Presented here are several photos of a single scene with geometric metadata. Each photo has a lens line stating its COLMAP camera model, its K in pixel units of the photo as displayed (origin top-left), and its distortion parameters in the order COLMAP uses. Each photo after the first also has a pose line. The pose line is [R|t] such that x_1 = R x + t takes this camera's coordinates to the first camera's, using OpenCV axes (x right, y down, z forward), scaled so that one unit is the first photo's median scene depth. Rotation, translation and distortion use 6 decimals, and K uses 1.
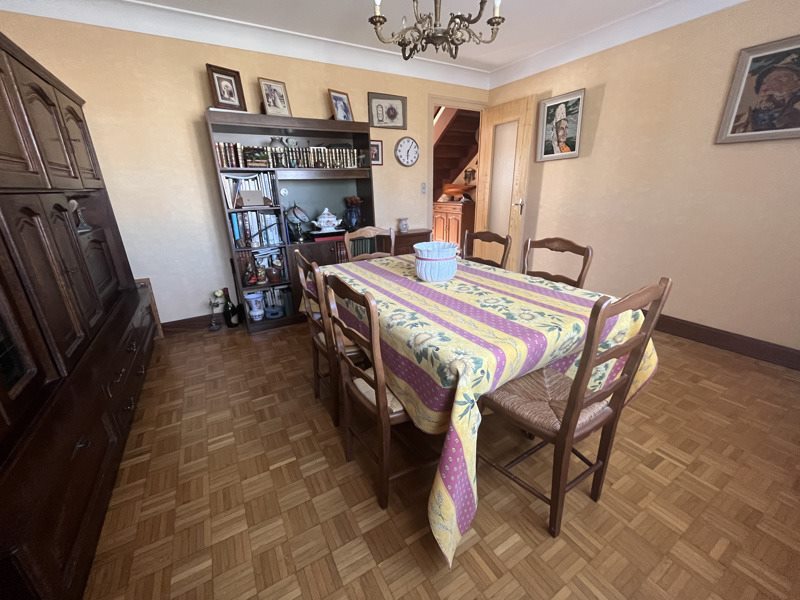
lens RADIAL K [[326.1, 0, 399.8], [0, 326.1, 298.9], [0, 0, 1]] dist [0.000128, 0.000005]
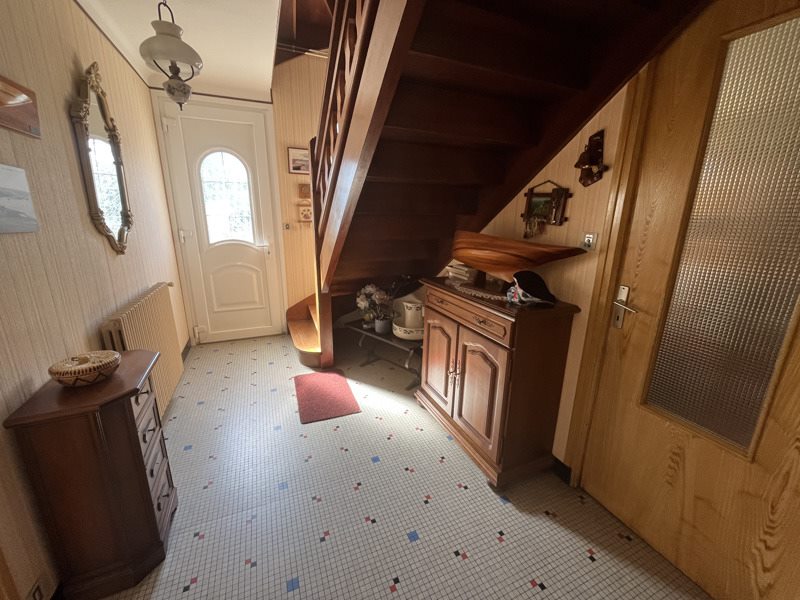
lens RADIAL K [[326.1, 0, 399.1], [0, 326.1, 298.9], [0, 0, 1]] dist [0.000128, 0.000005]
pose [[0.991547, 0.067825, -0.110606, 0.123672], [-0.075320, 0.995035, -0.065049, -0.268860], [0.105645, 0.072830, 0.991733, 0.702670]]
